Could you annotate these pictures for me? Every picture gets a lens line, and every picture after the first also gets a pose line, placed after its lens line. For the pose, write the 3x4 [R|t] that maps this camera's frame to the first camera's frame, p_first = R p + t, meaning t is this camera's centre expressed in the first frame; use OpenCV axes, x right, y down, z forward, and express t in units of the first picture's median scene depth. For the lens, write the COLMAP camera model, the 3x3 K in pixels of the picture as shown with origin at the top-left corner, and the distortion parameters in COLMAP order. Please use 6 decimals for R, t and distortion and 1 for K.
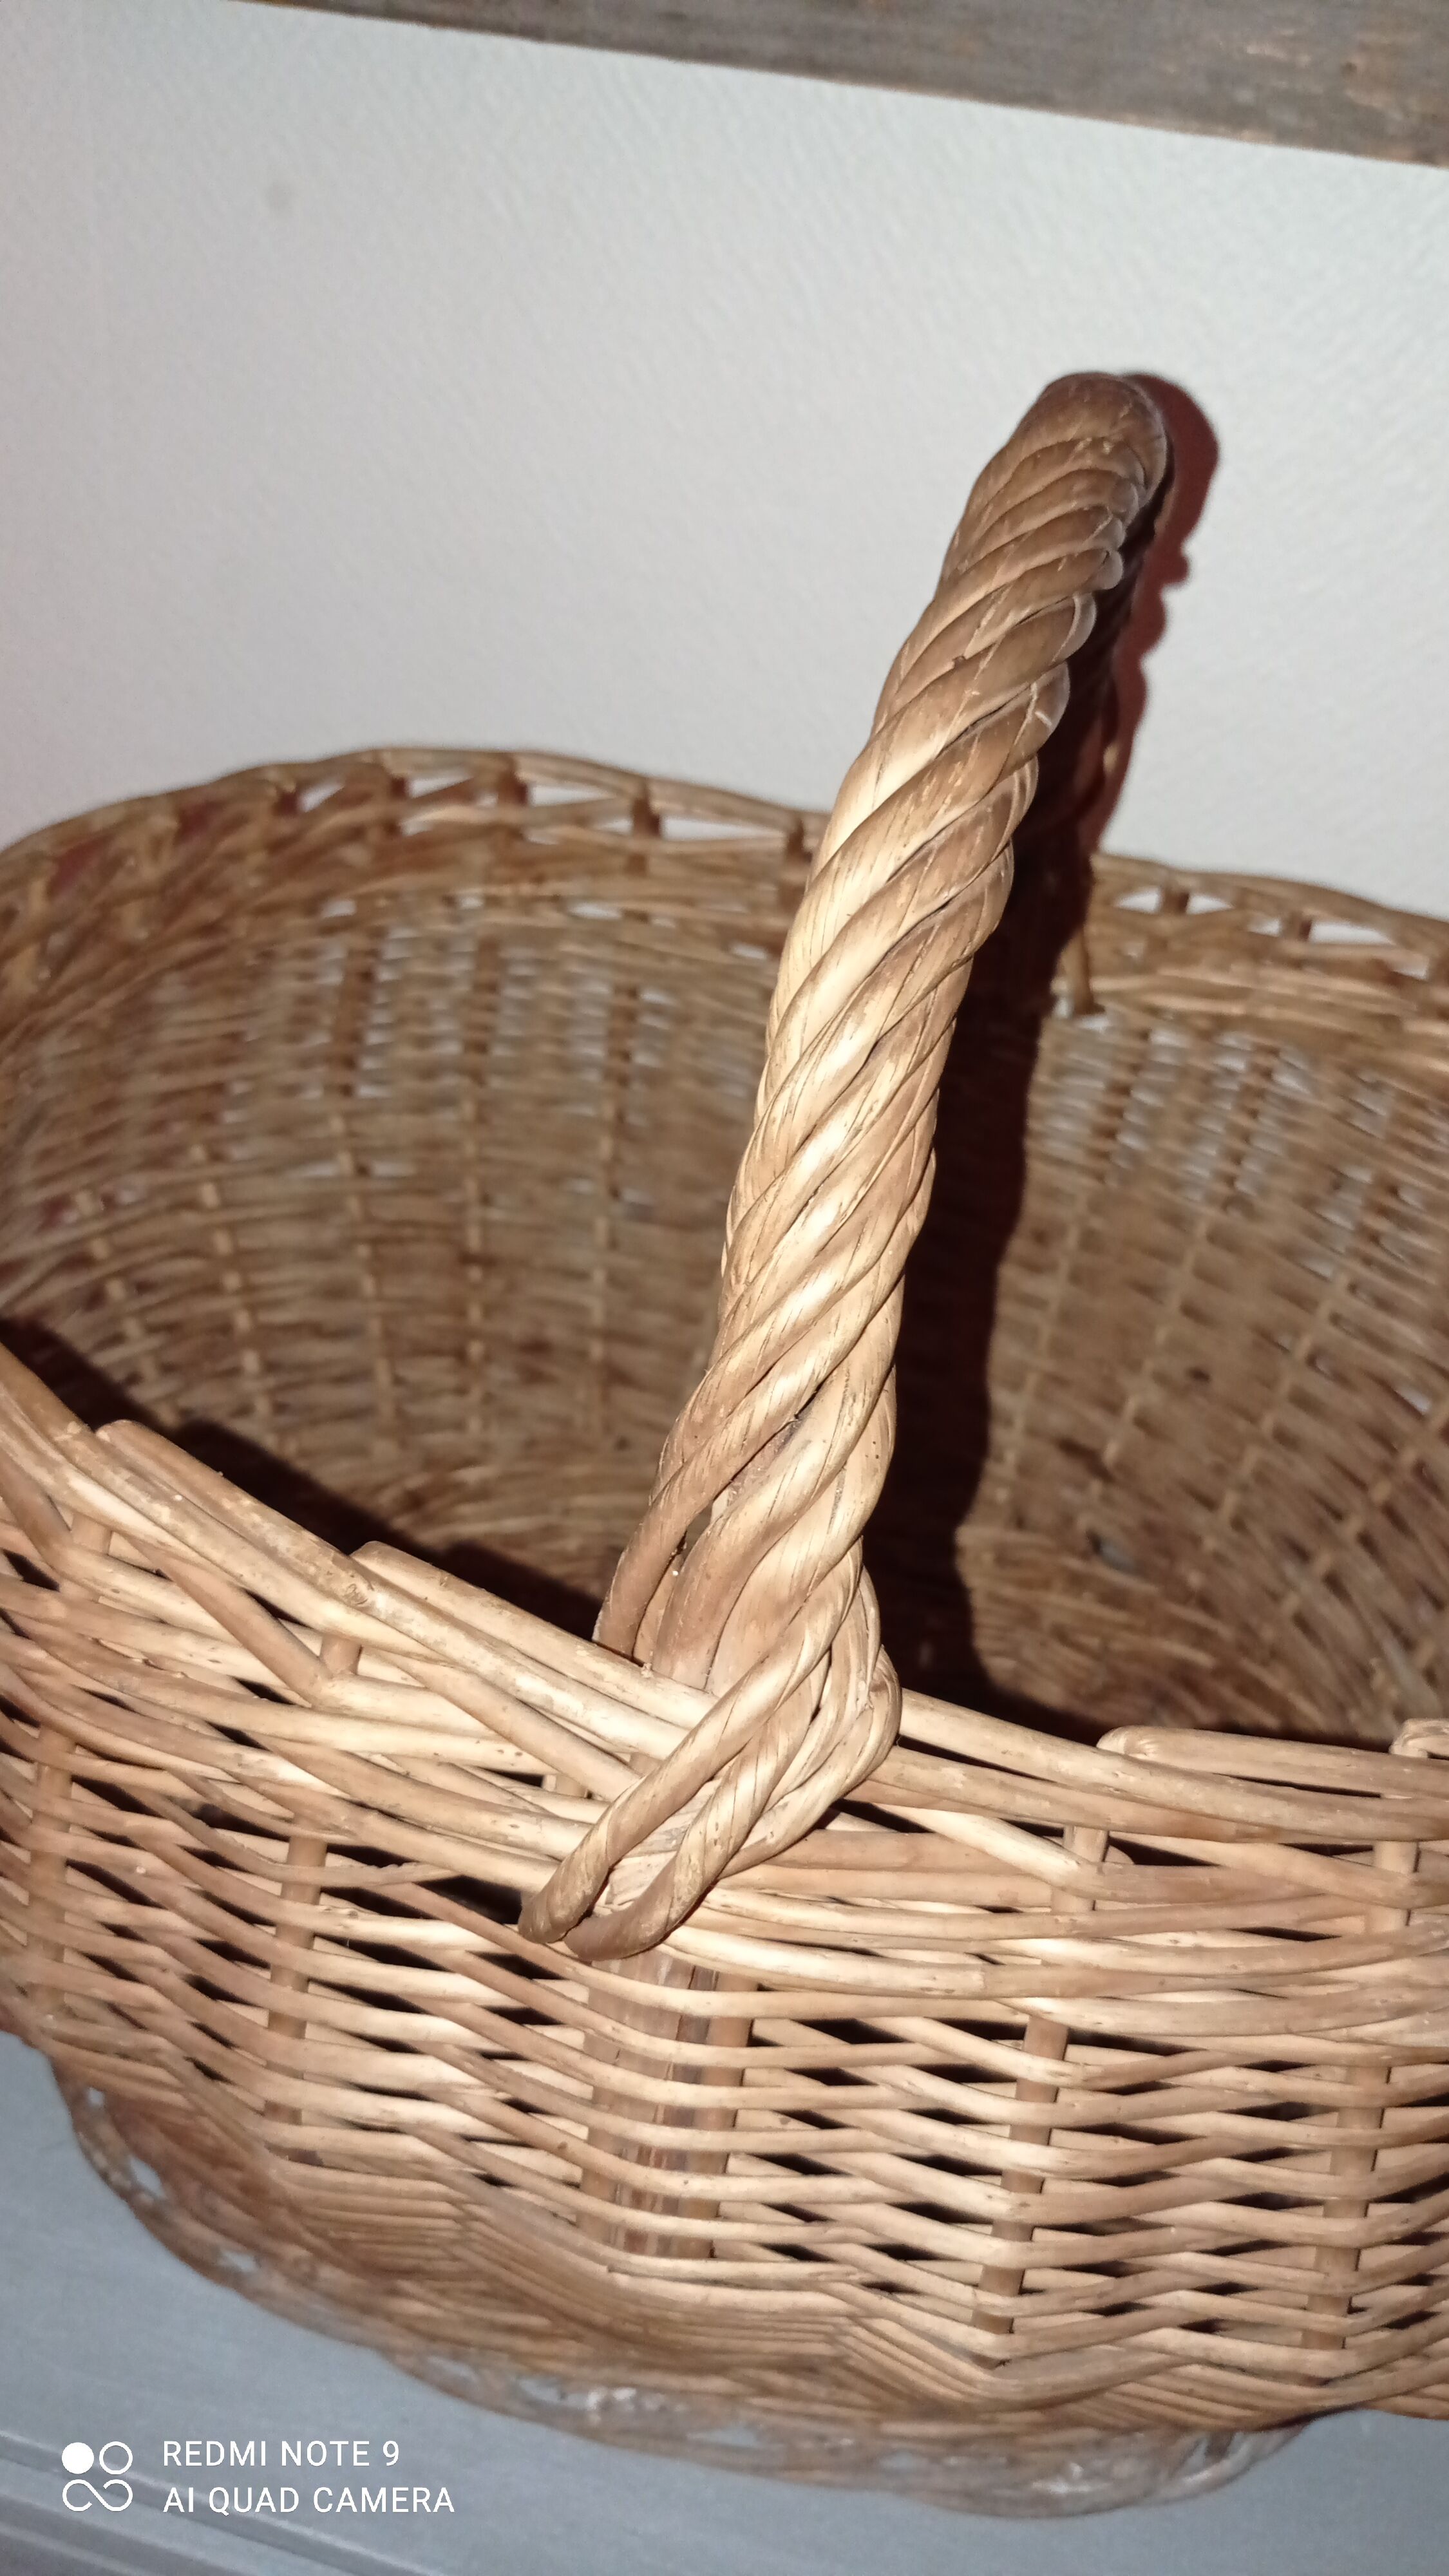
lens RADIAL K [[2008.1, 0, 724.5], [0, 2008.1, 1288.0], [0, 0, 1]] dist [-0.001607, 0.006646]
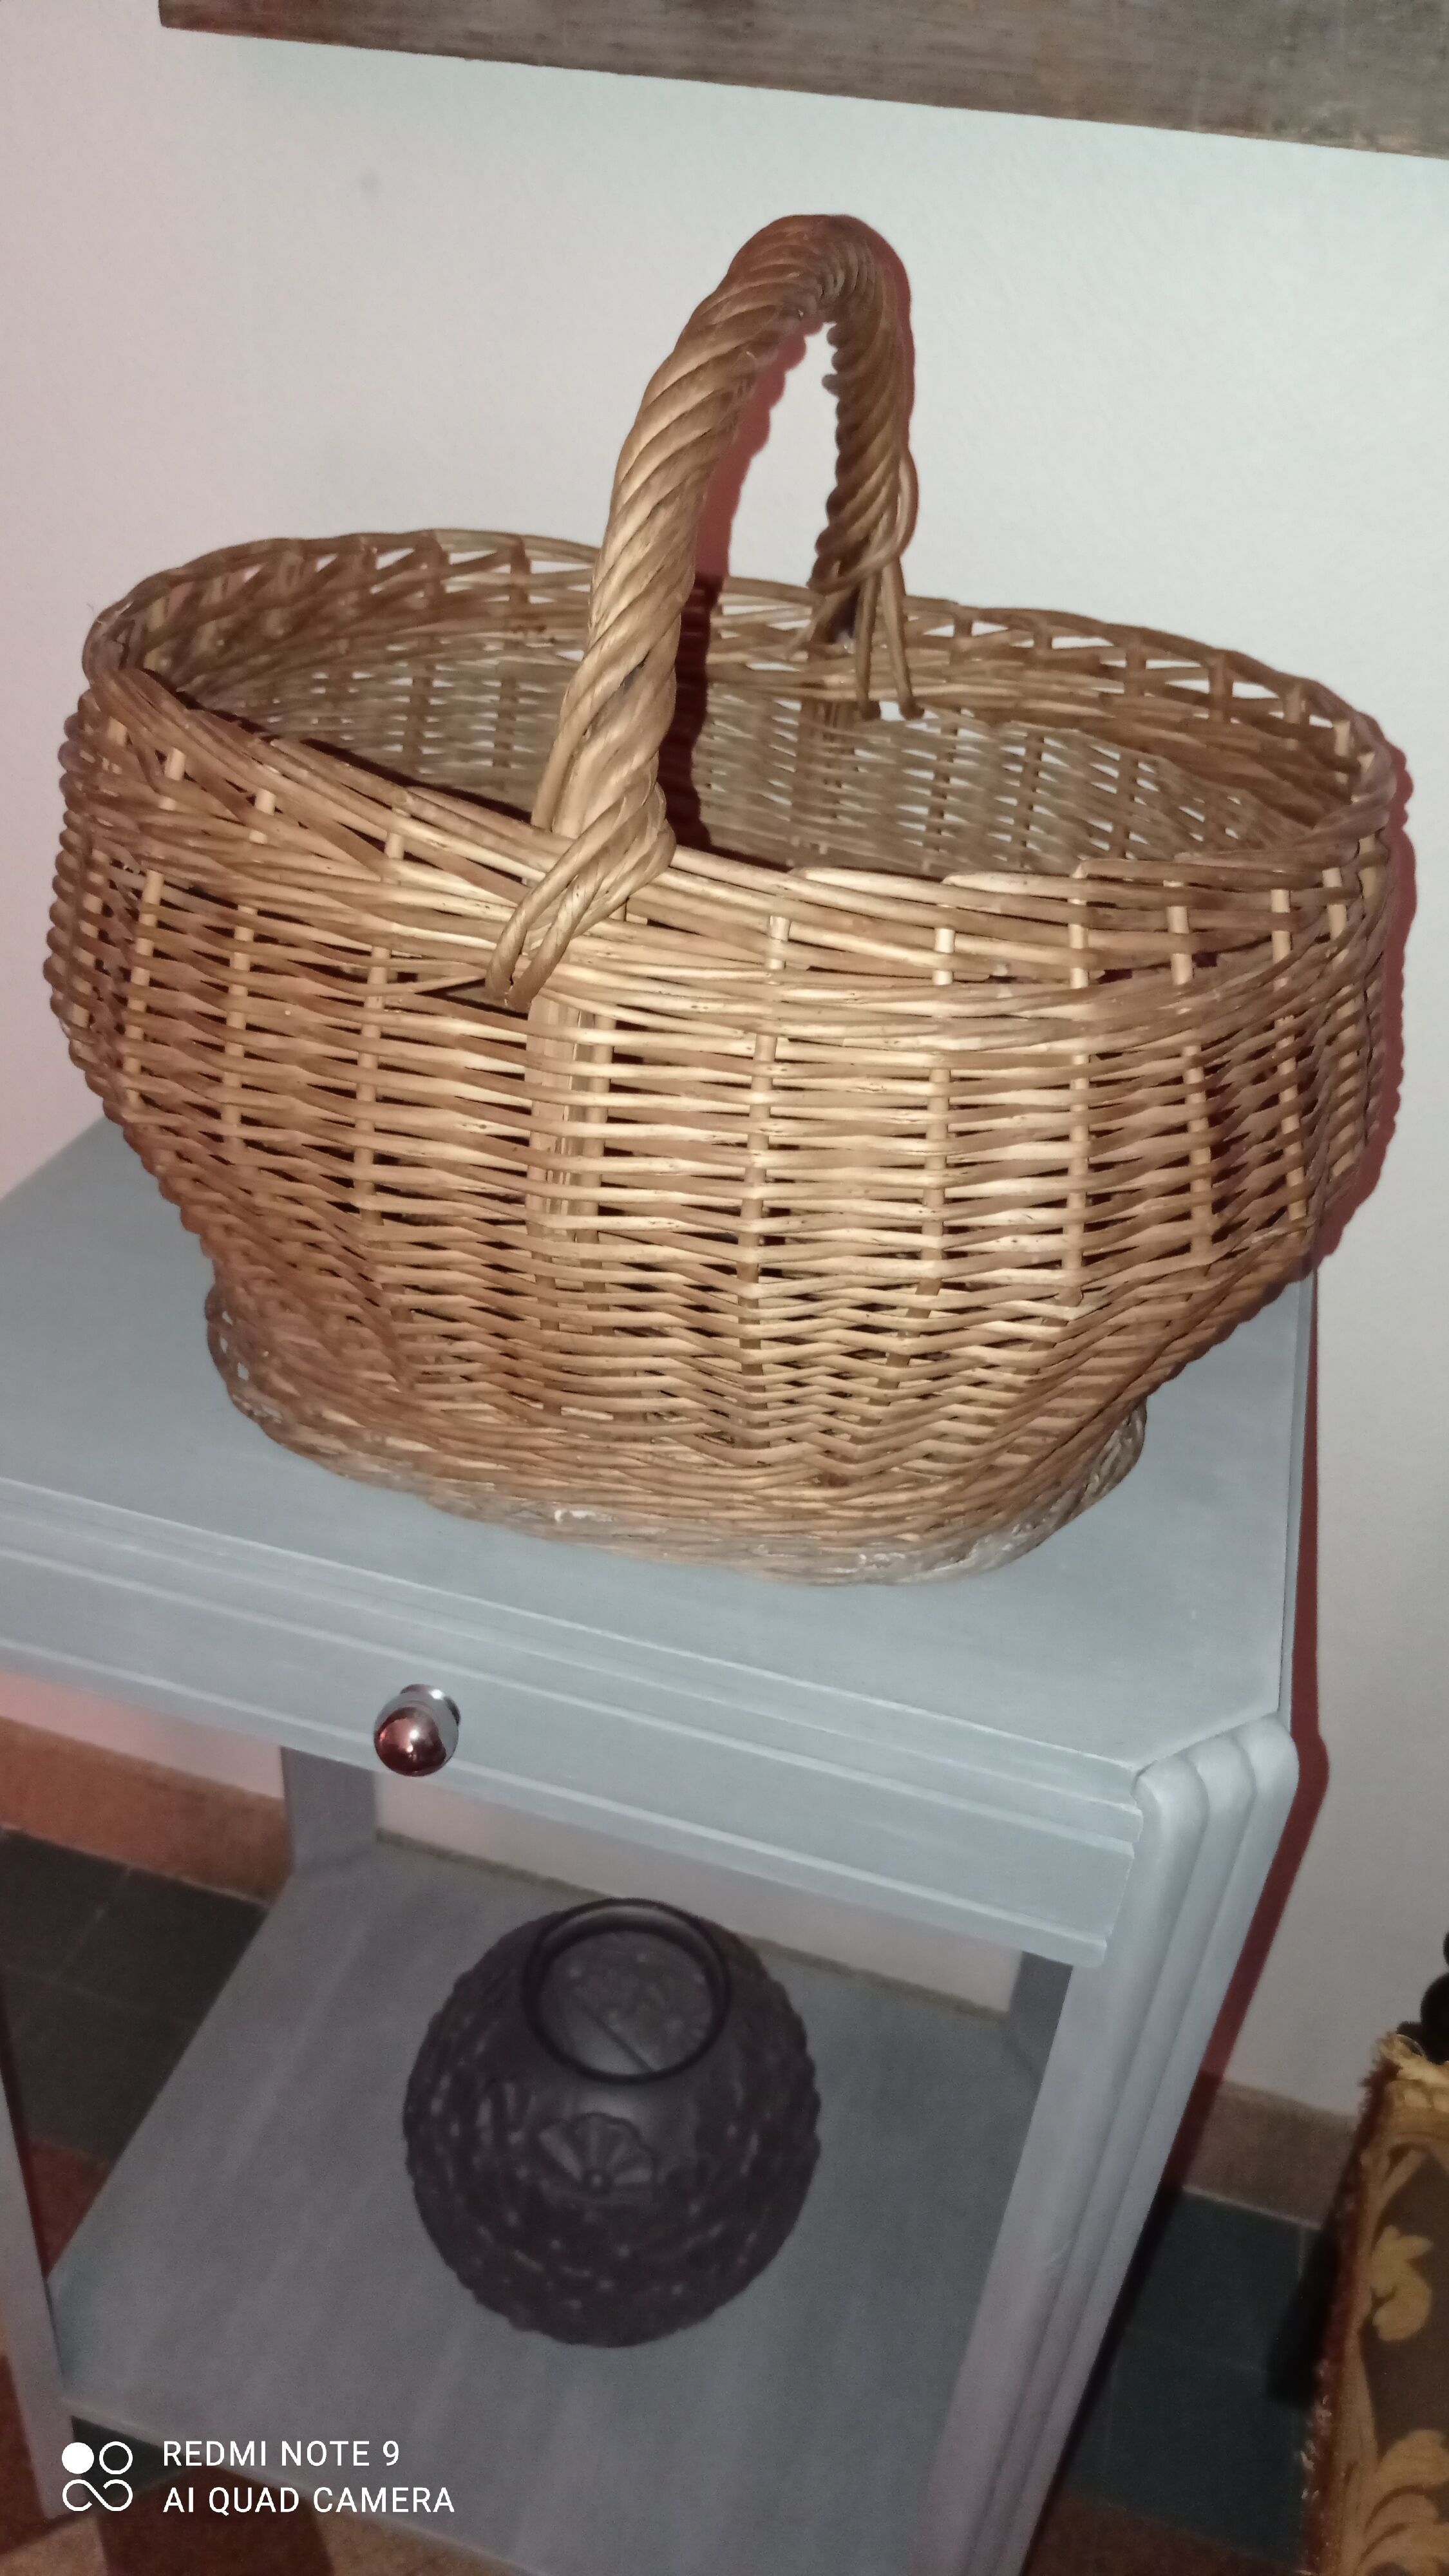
lens RADIAL K [[1998.4, 0, 733.1], [0, 1998.4, 1313.5], [0, 0, 1]] dist [0.004591, 0.007287]
pose [[0.999287, -0.001219, -0.037725, 0.114078], [-0.000094, 0.999395, -0.034772, 0.384926], [0.037744, 0.034751, 0.998683, -0.493653]]
